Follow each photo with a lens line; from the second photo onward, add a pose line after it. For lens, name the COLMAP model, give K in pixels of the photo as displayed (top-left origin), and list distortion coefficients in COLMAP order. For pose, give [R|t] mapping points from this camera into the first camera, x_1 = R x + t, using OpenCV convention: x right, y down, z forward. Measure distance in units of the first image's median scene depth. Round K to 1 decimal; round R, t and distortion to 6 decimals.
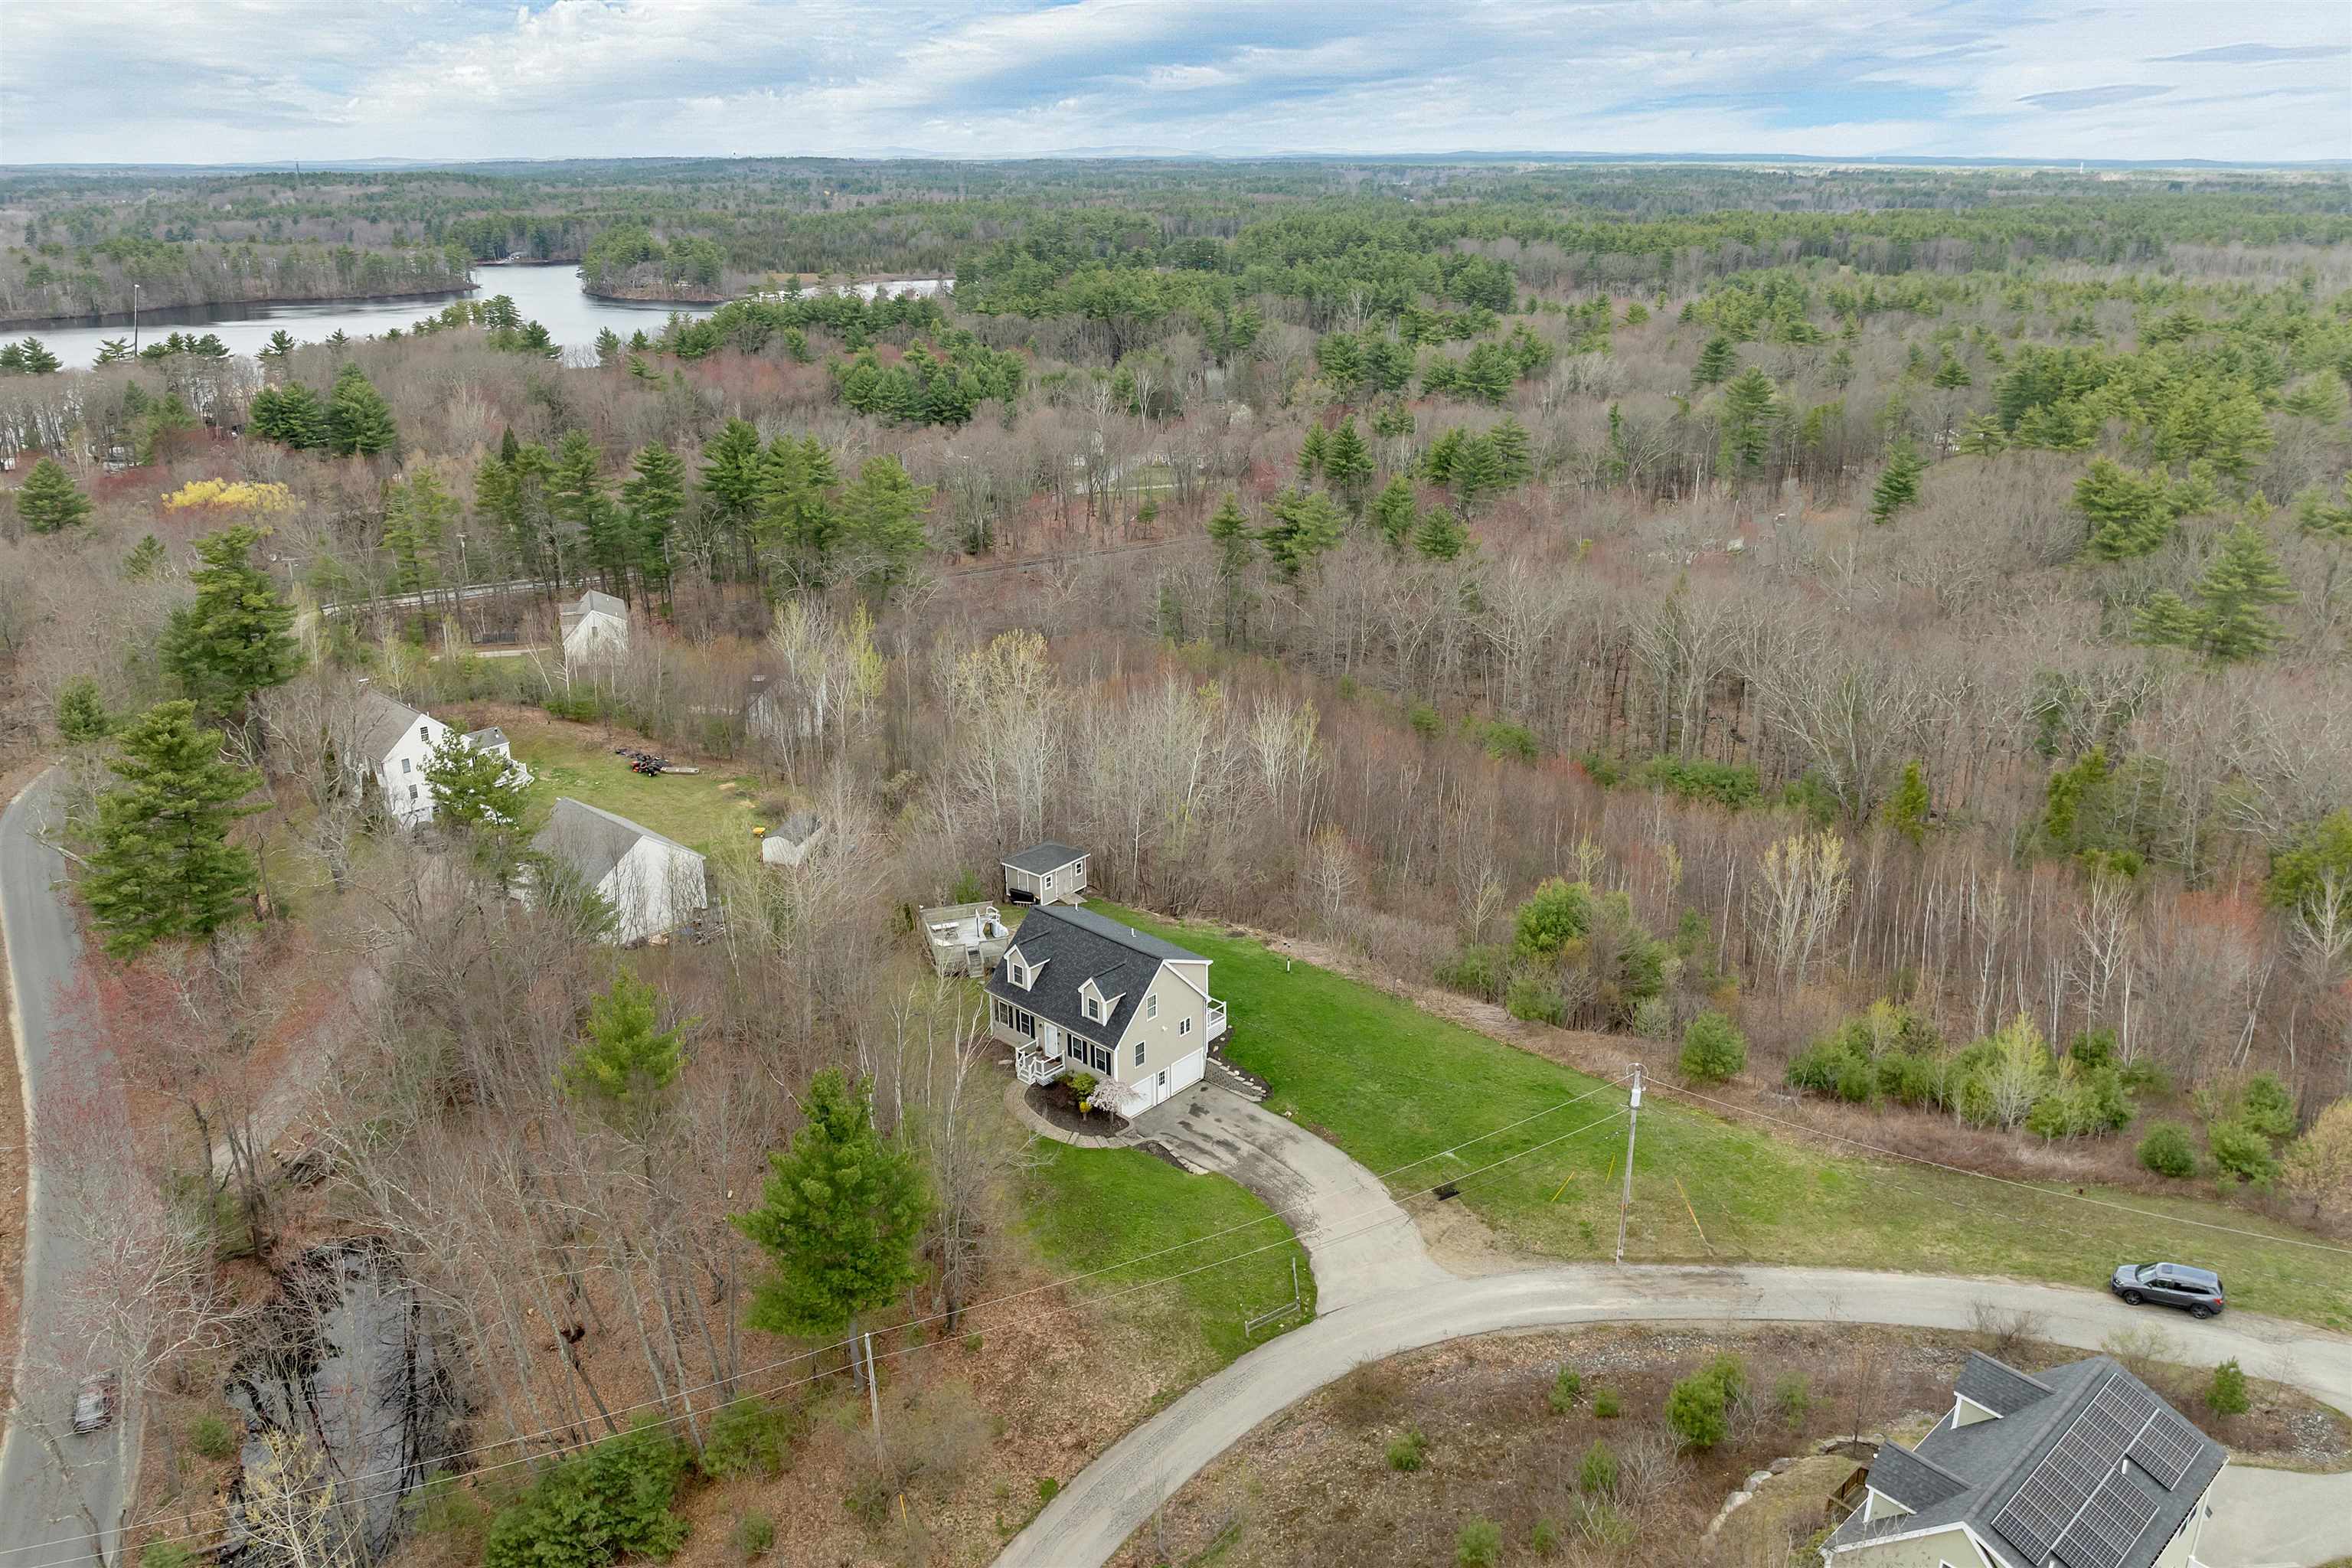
lens RADIAL K [[1704.0, 0, 1186.7], [0, 1704.0, 776.8], [0, 0, 1]] dist [-0.033548, -0.005134]
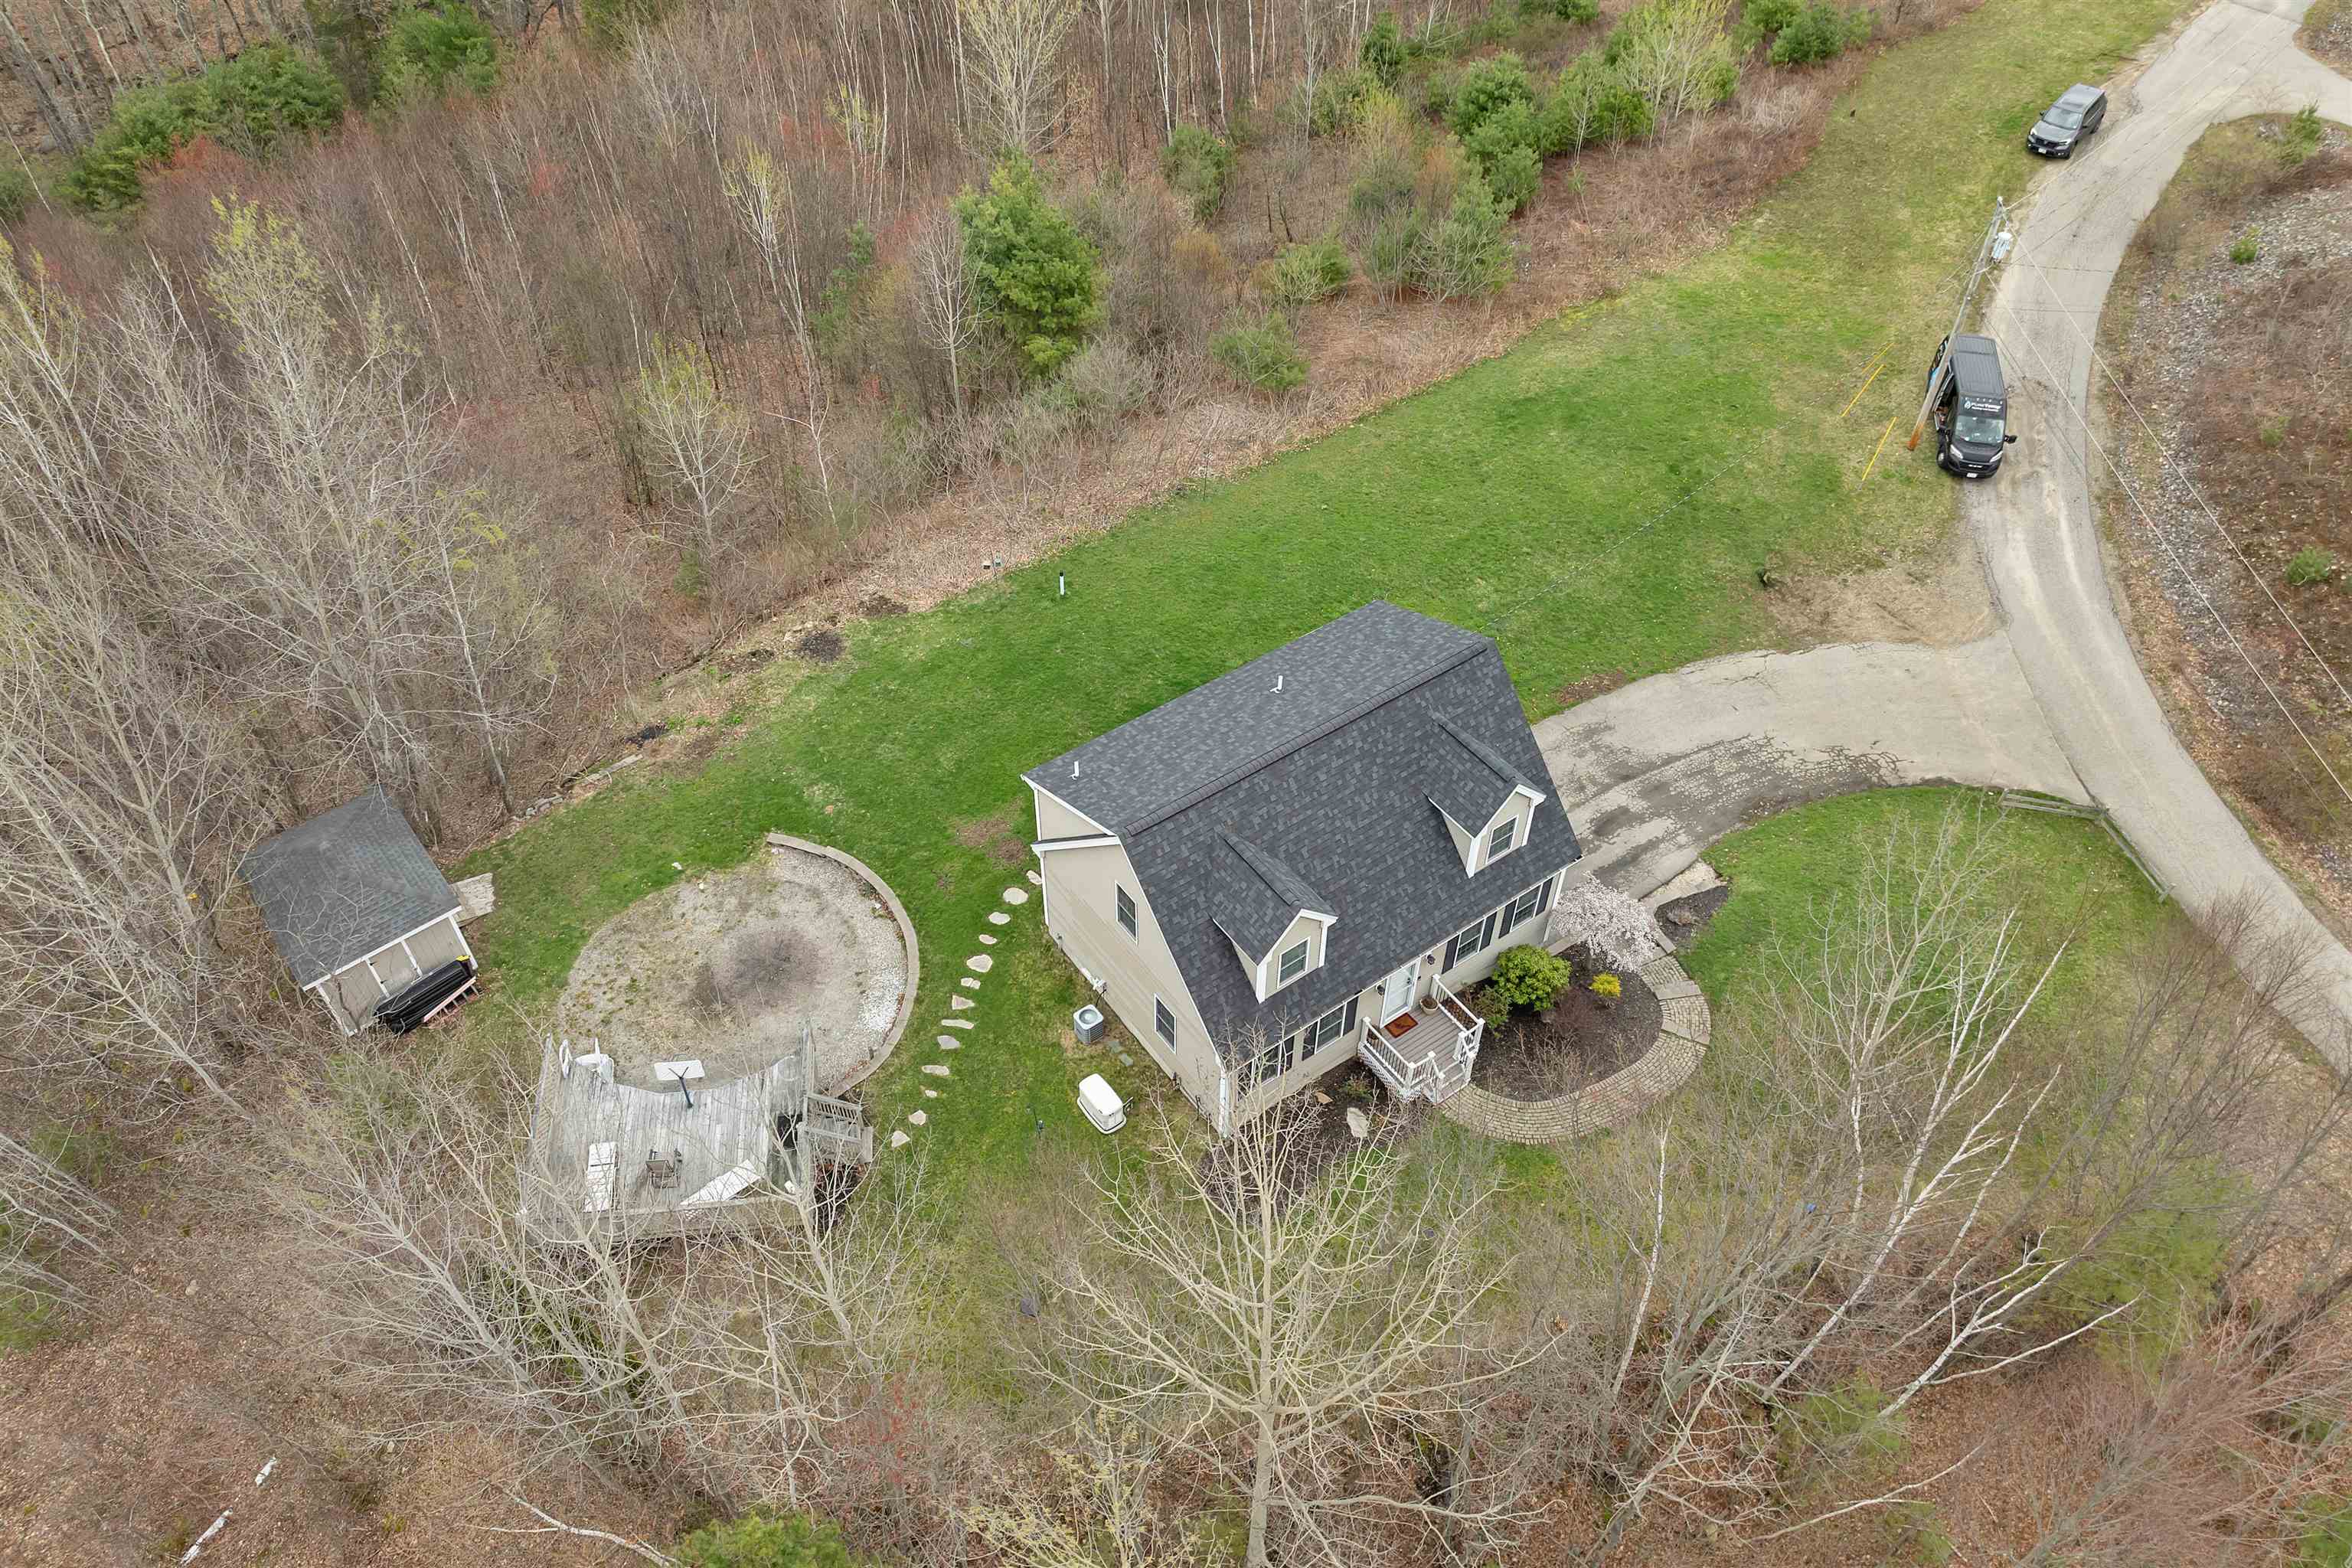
lens RADIAL K [[1700.7, 0, 1175.6], [0, 1700.7, 825.1], [0, 0, 1]] dist [-0.030833, -0.011906]
pose [[0.208252, -0.723700, 0.657943, -0.095281], [0.340364, 0.684269, 0.644925, -0.045197], [-0.916942, 0.089633, 0.388822, 0.251318]]
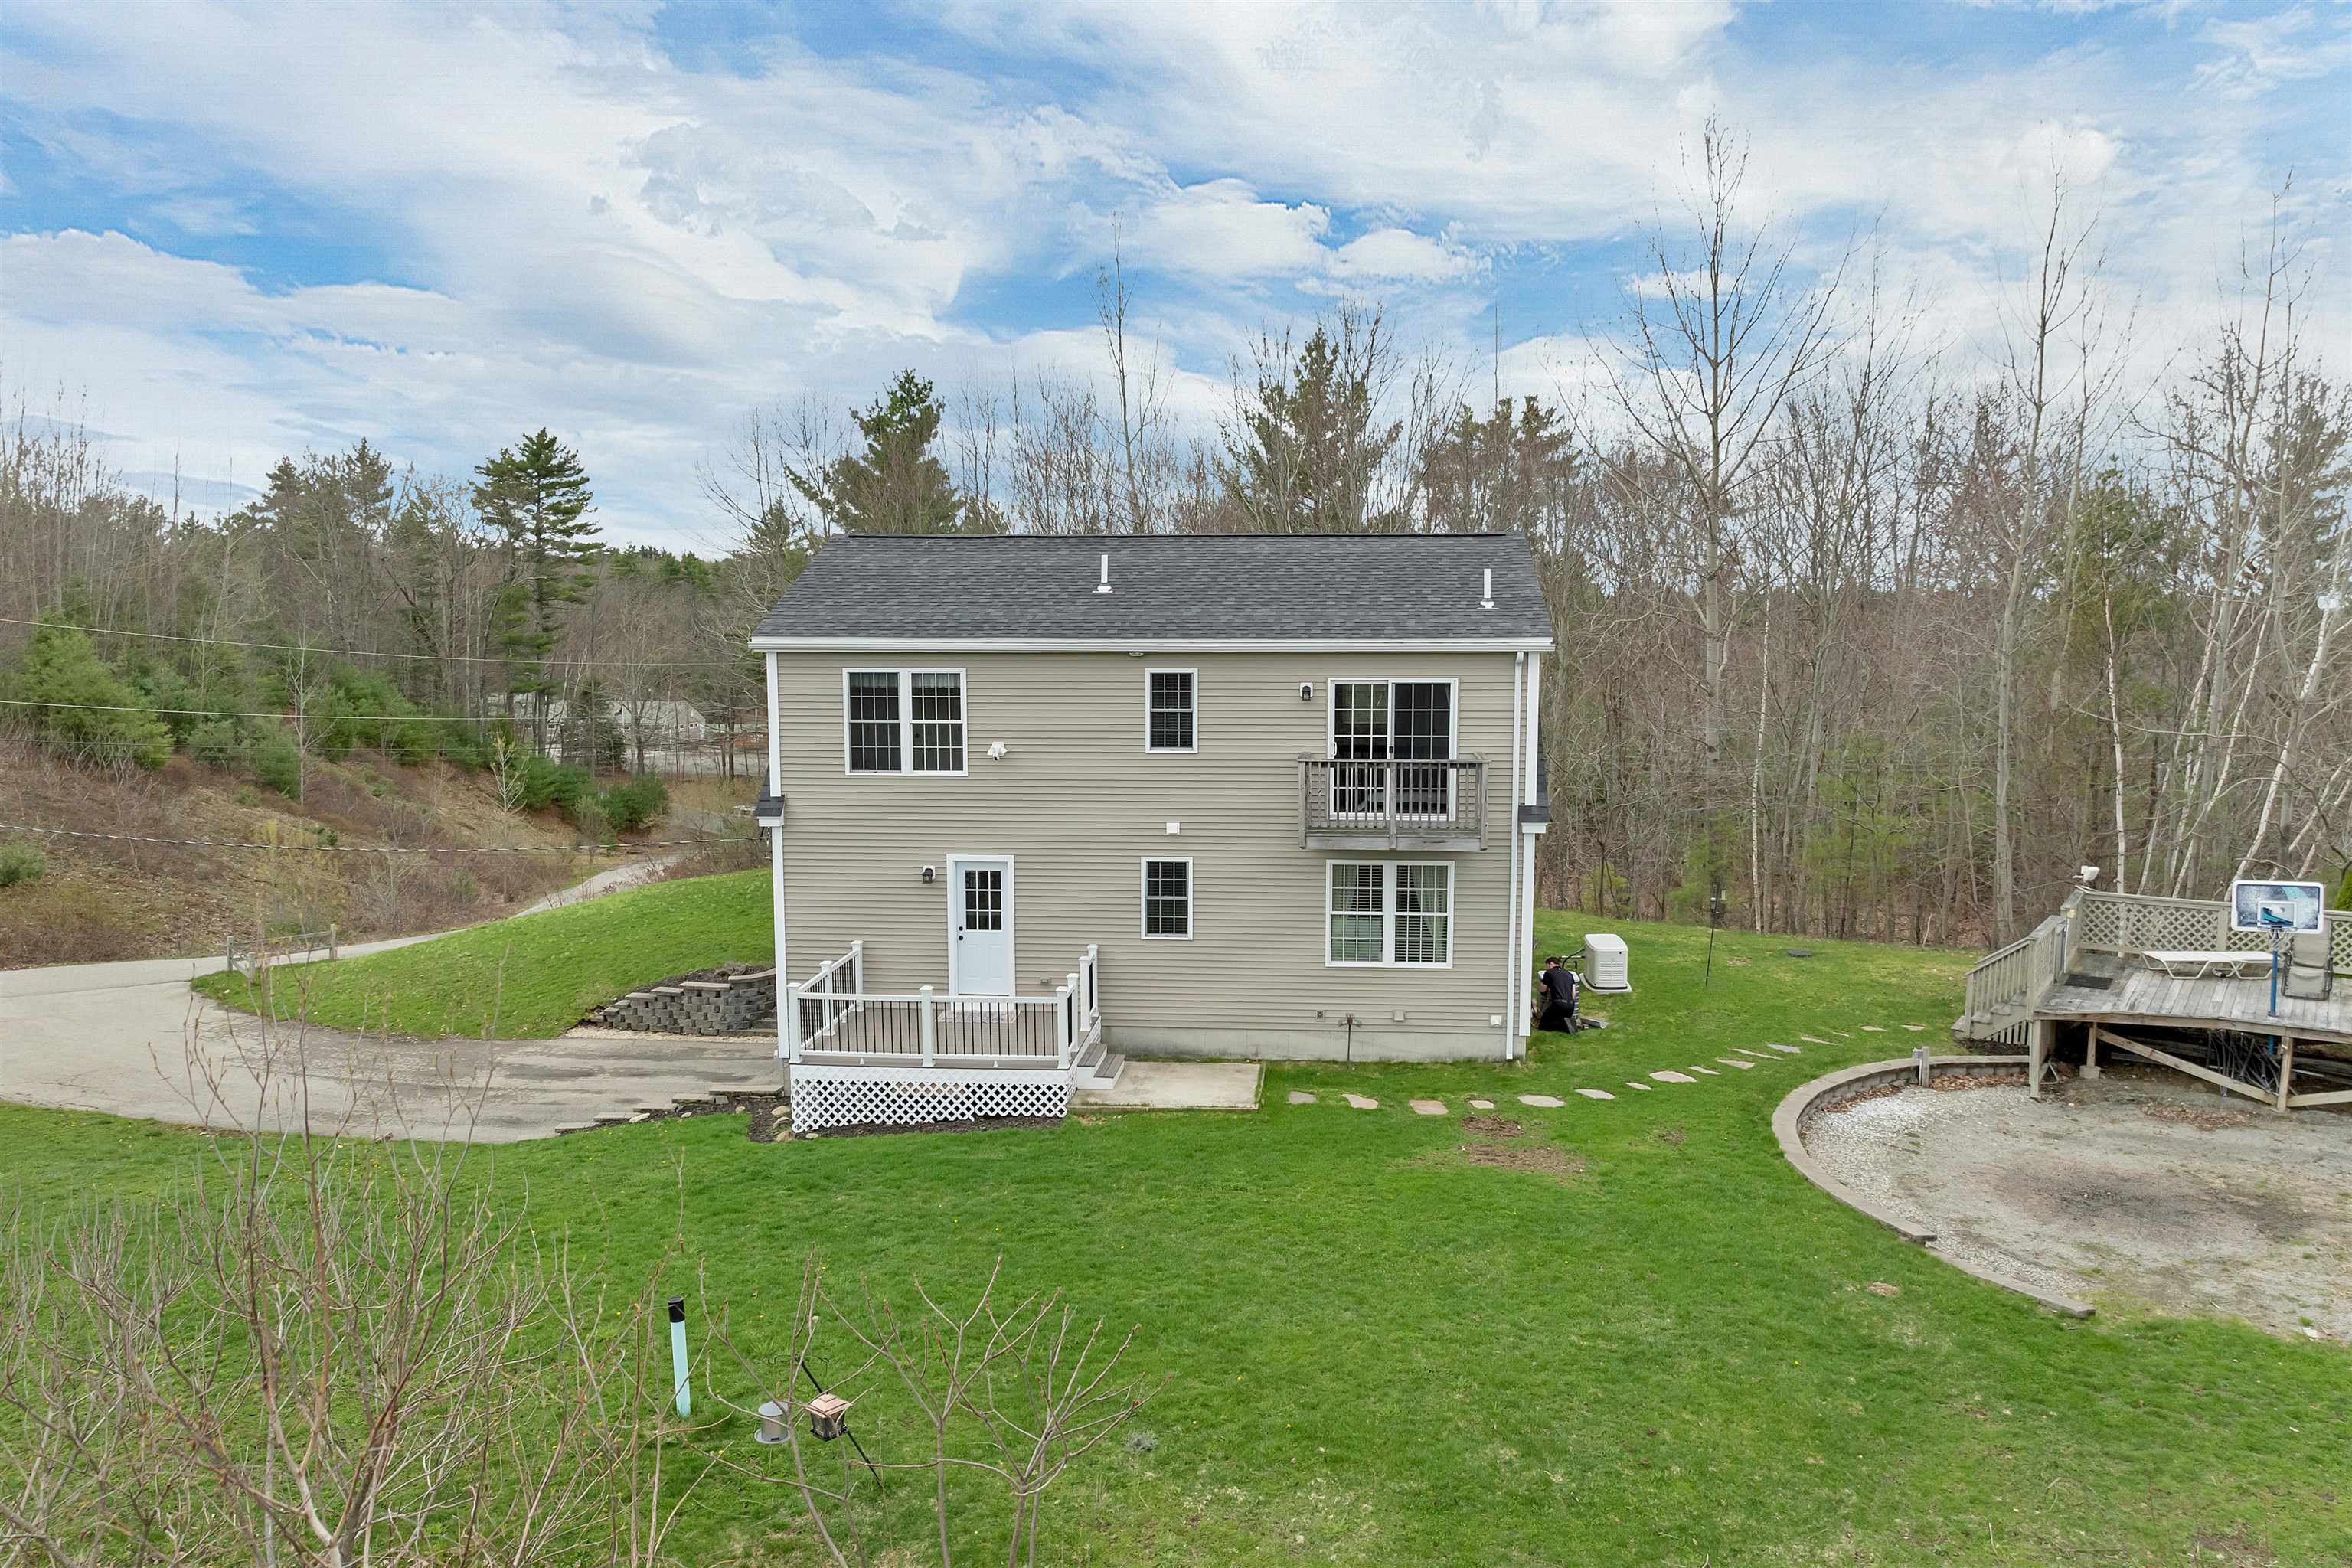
lens RADIAL K [[1704.0, 0, 1186.7], [0, 1704.0, 776.8], [0, 0, 1]] dist [-0.033548, -0.005134]
pose [[-0.792096, 0.064398, -0.606989, 0.032264], [-0.209285, 0.905488, 0.369176, 0.007088], [0.573396, 0.419457, -0.703756, 0.345811]]
